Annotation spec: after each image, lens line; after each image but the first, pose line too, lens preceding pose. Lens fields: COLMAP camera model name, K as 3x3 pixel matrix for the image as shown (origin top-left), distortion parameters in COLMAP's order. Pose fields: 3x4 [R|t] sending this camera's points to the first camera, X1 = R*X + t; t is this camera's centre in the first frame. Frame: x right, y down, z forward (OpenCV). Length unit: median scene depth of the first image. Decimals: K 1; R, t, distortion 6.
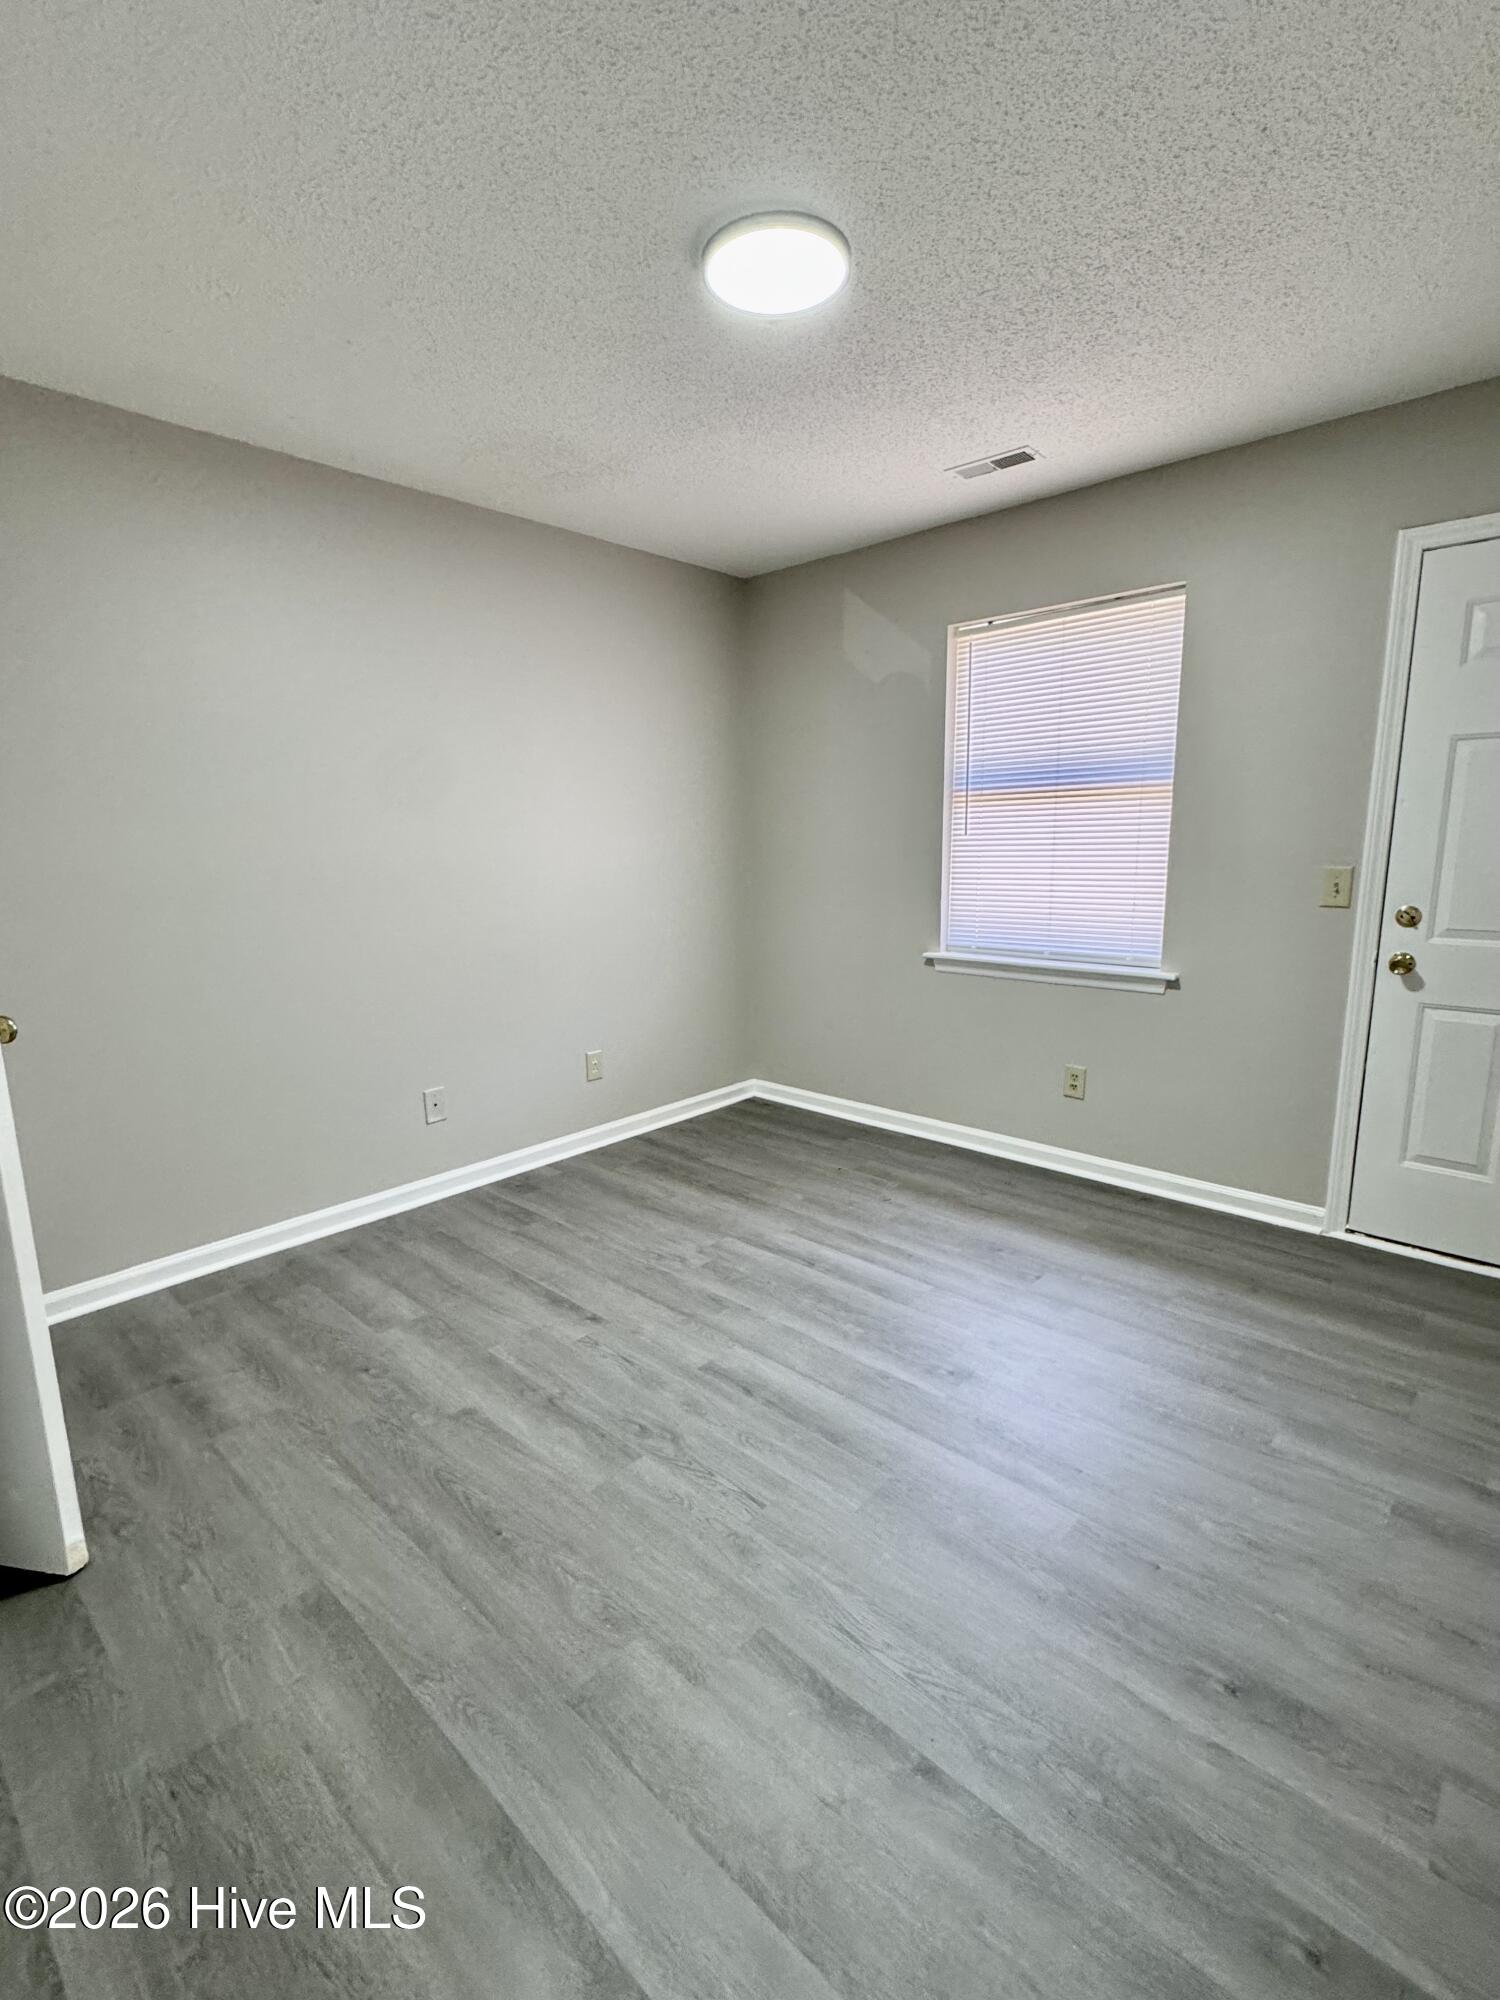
lens RADIAL K [[904.5, 0, 756.5], [0, 904.5, 1005.2], [0, 0, 1]] dist [0.001331, -0.000358]
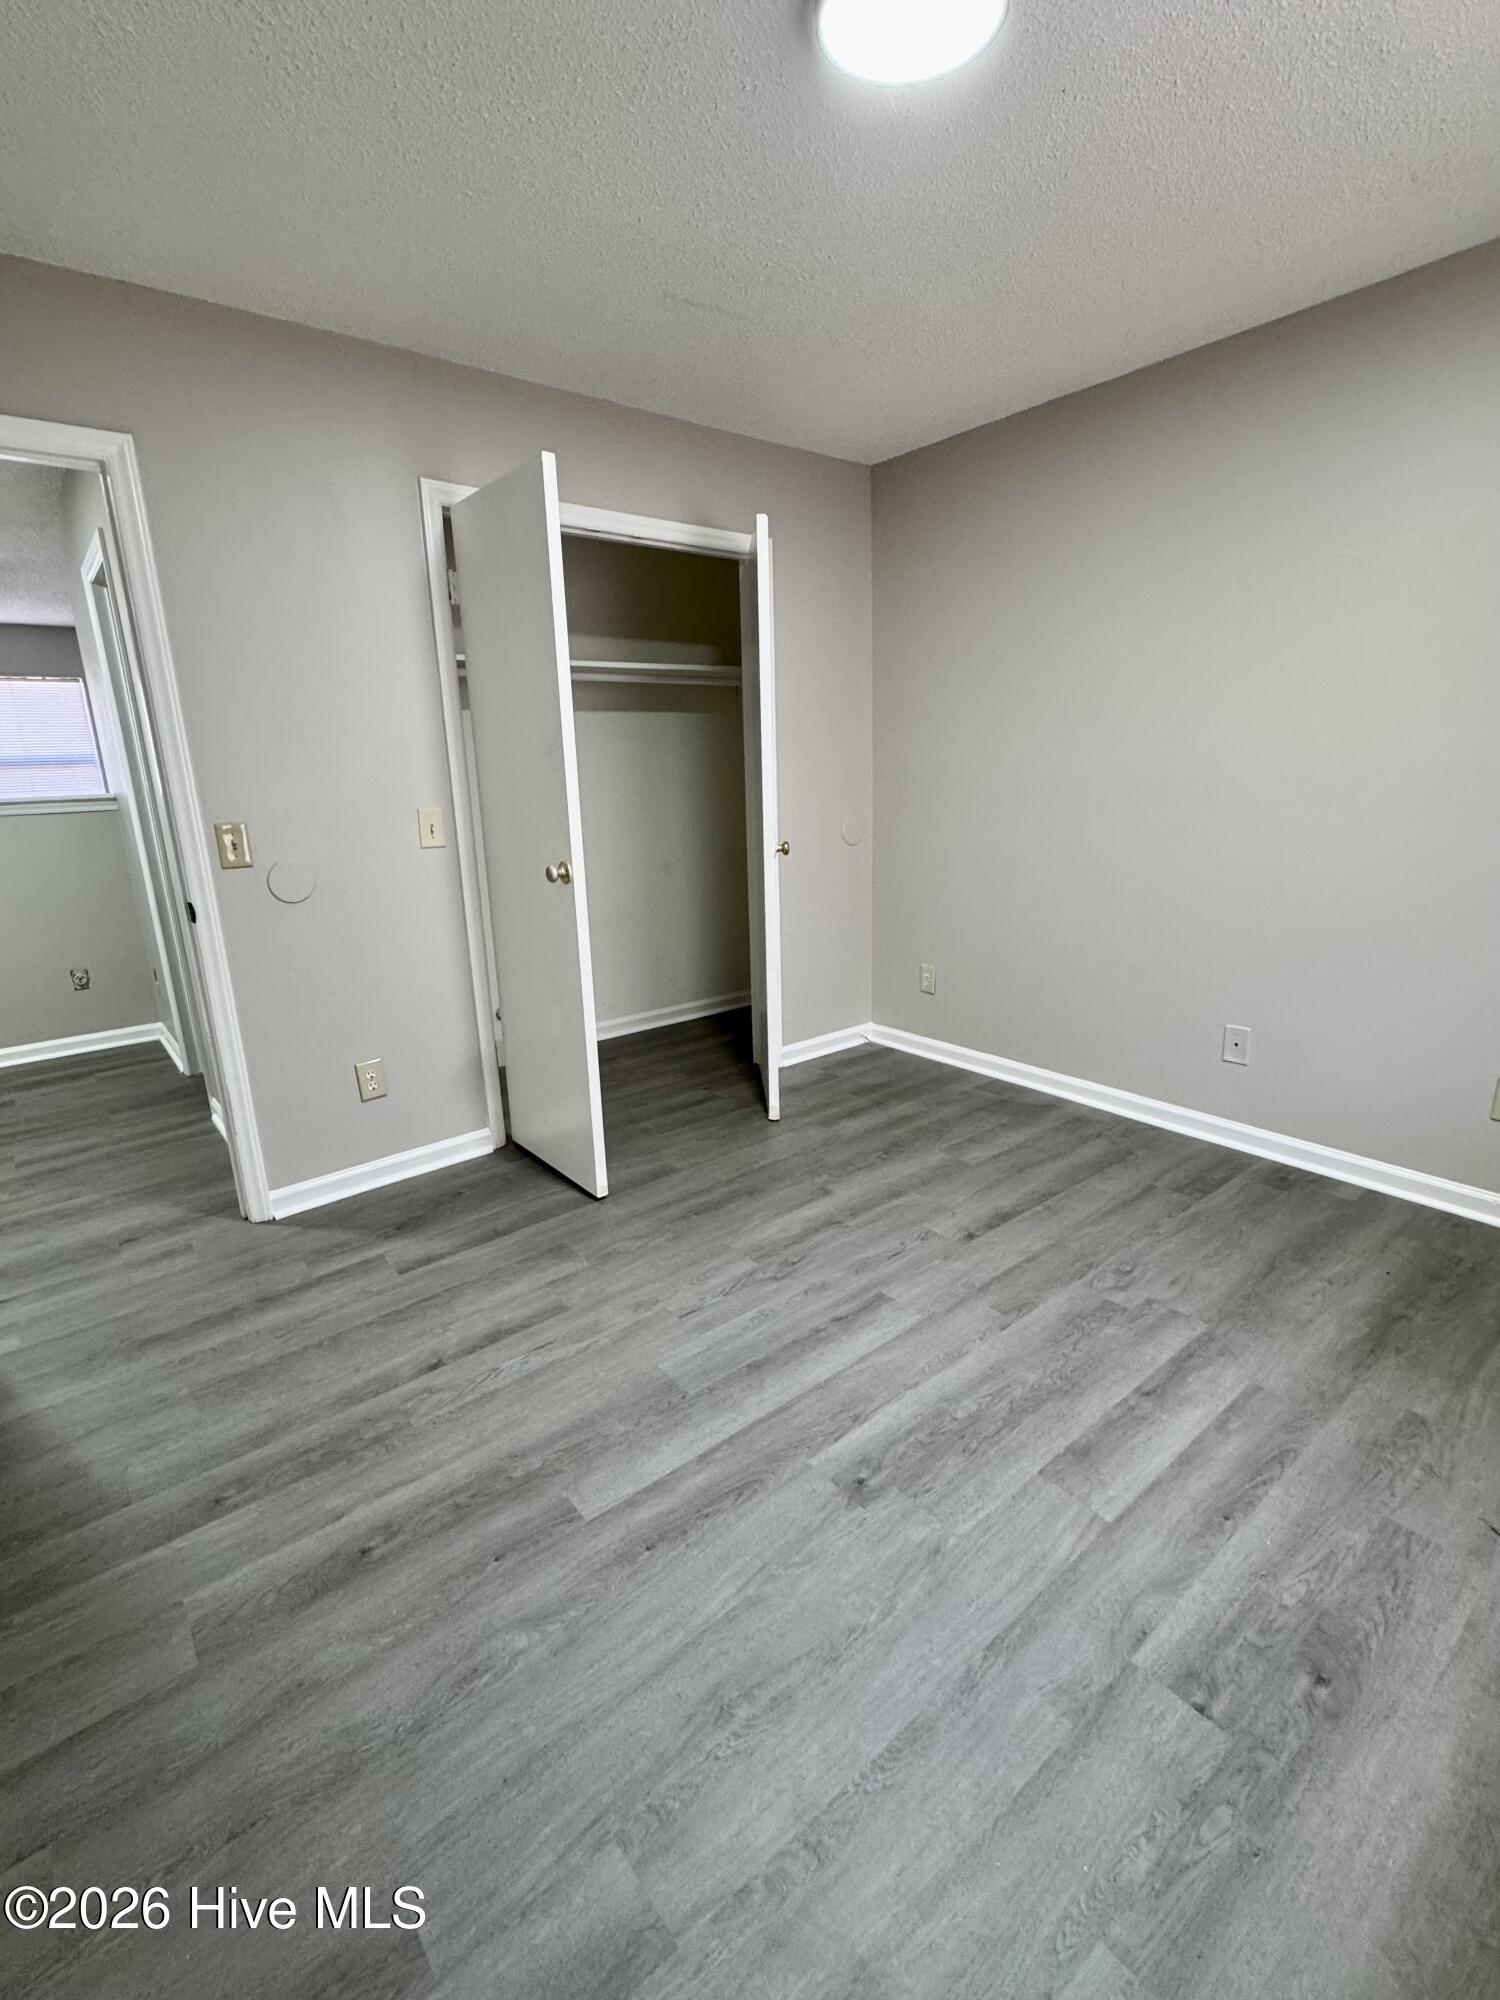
lens RADIAL K [[904.5, 0, 756.5], [0, 904.5, 1005.2], [0, 0, 1]] dist [0.001331, -0.000358]
pose [[-0.139129, 0.277153, -0.950699, 0.810571], [-0.153848, 0.942330, 0.297228, -0.175923], [0.978250, 0.187616, -0.088466, 0.878065]]
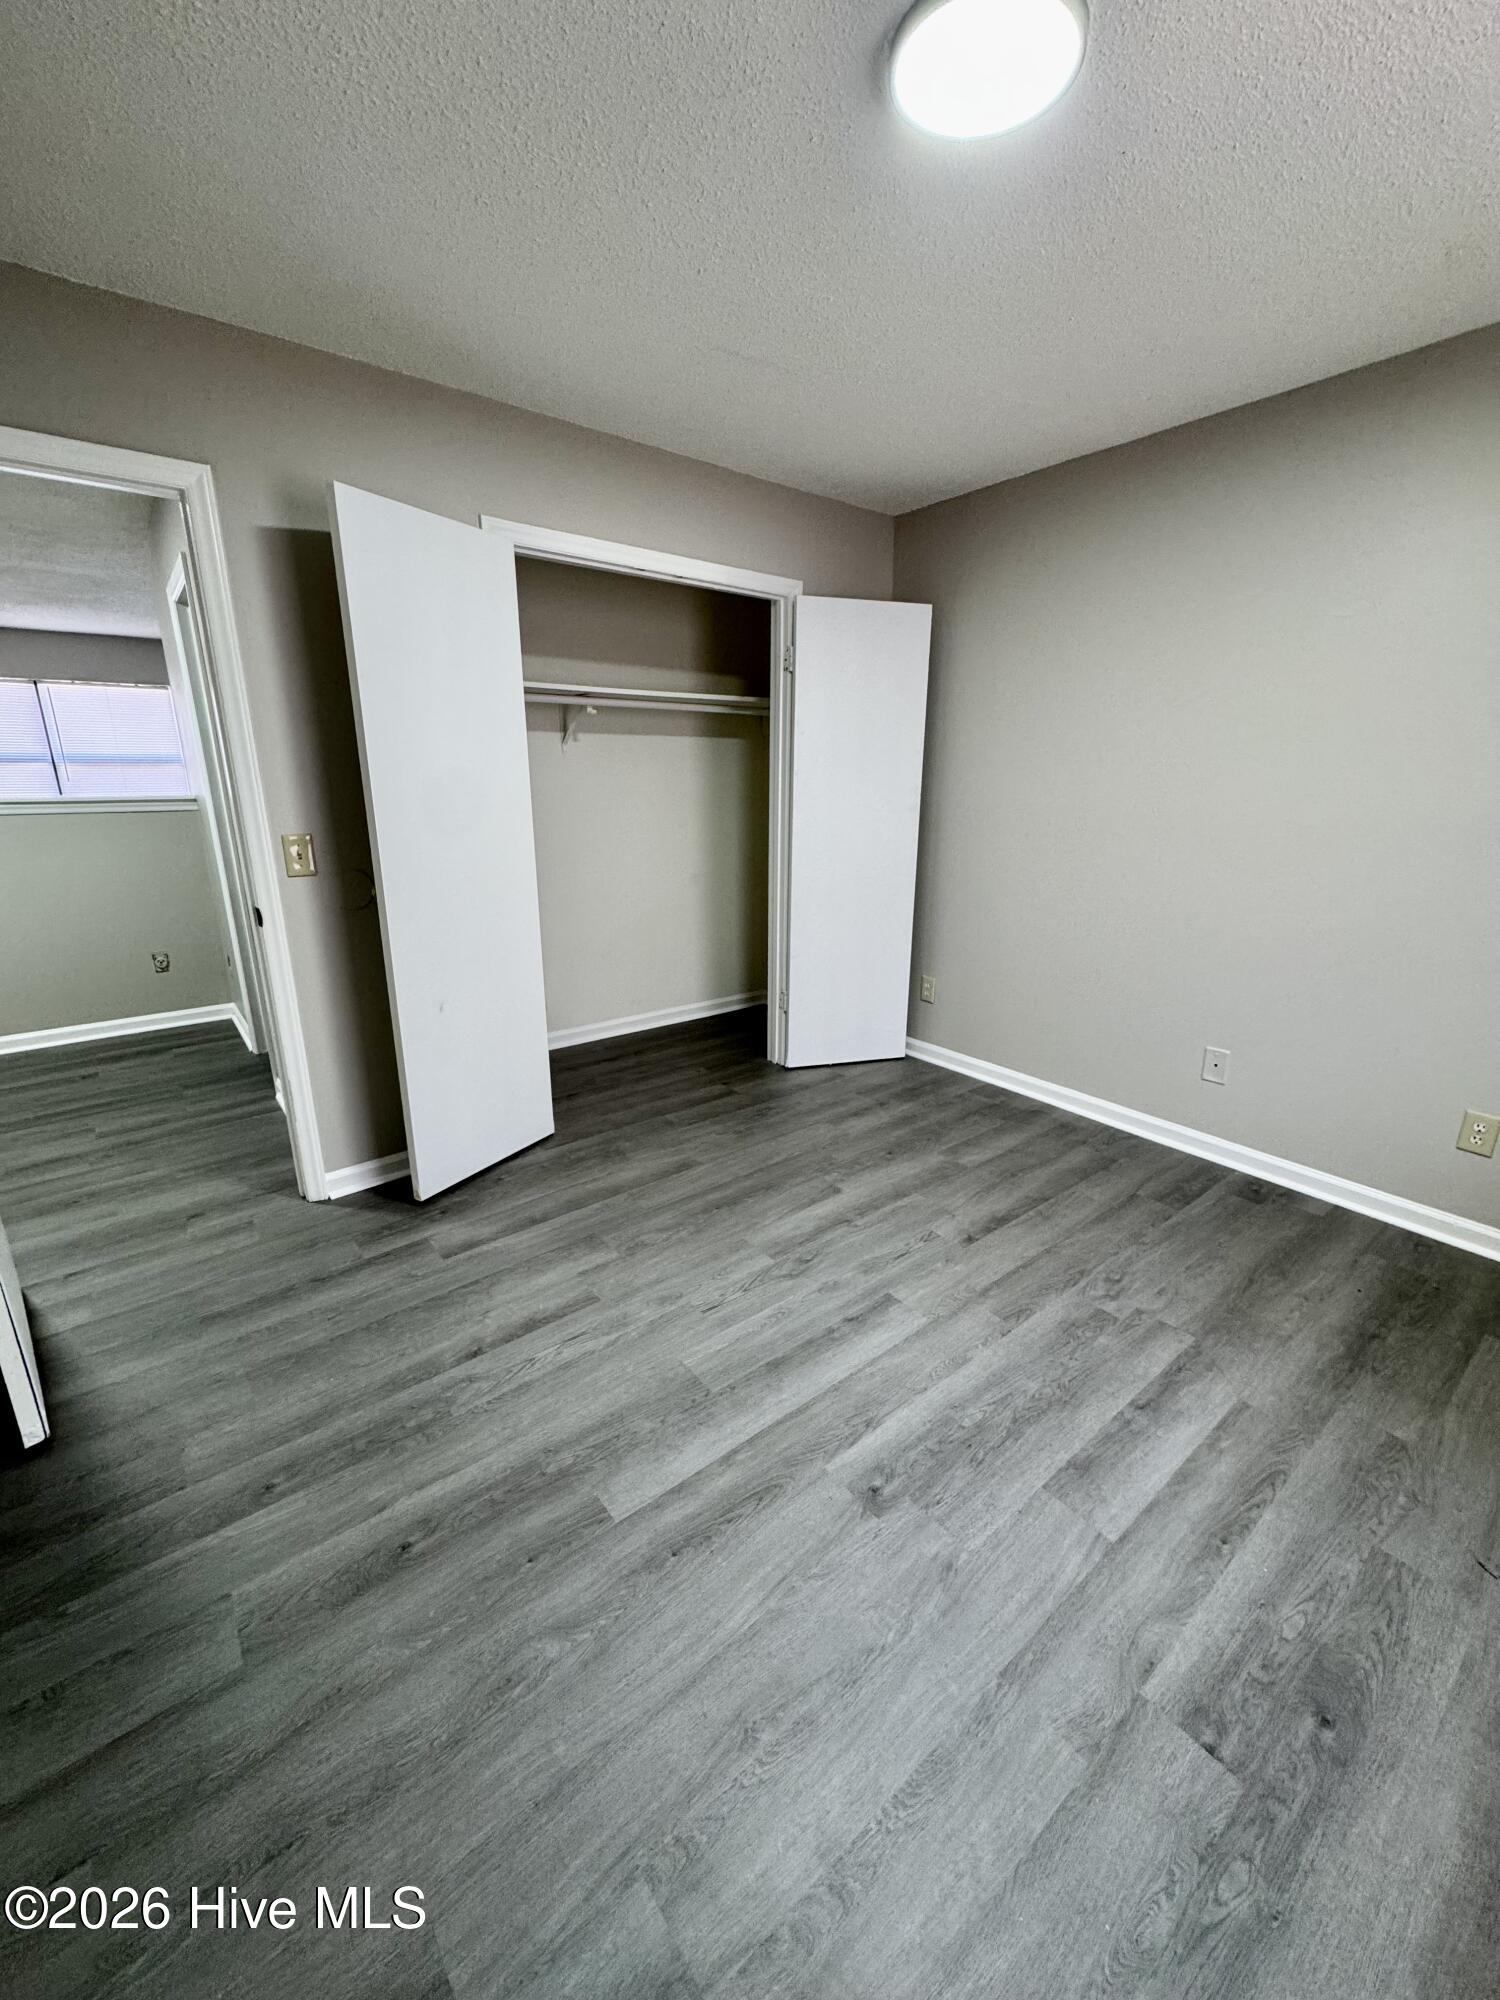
lens RADIAL K [[790.7, 0, 757.0], [0, 790.7, 1004.6], [0, 0, 1]] dist [0.000936, -0.000103]
pose [[-0.149959, 0.290900, -0.944928, 0.743435], [-0.184226, 0.930776, 0.315780, -0.190021], [0.971377, 0.221434, -0.085987, 0.836310]]
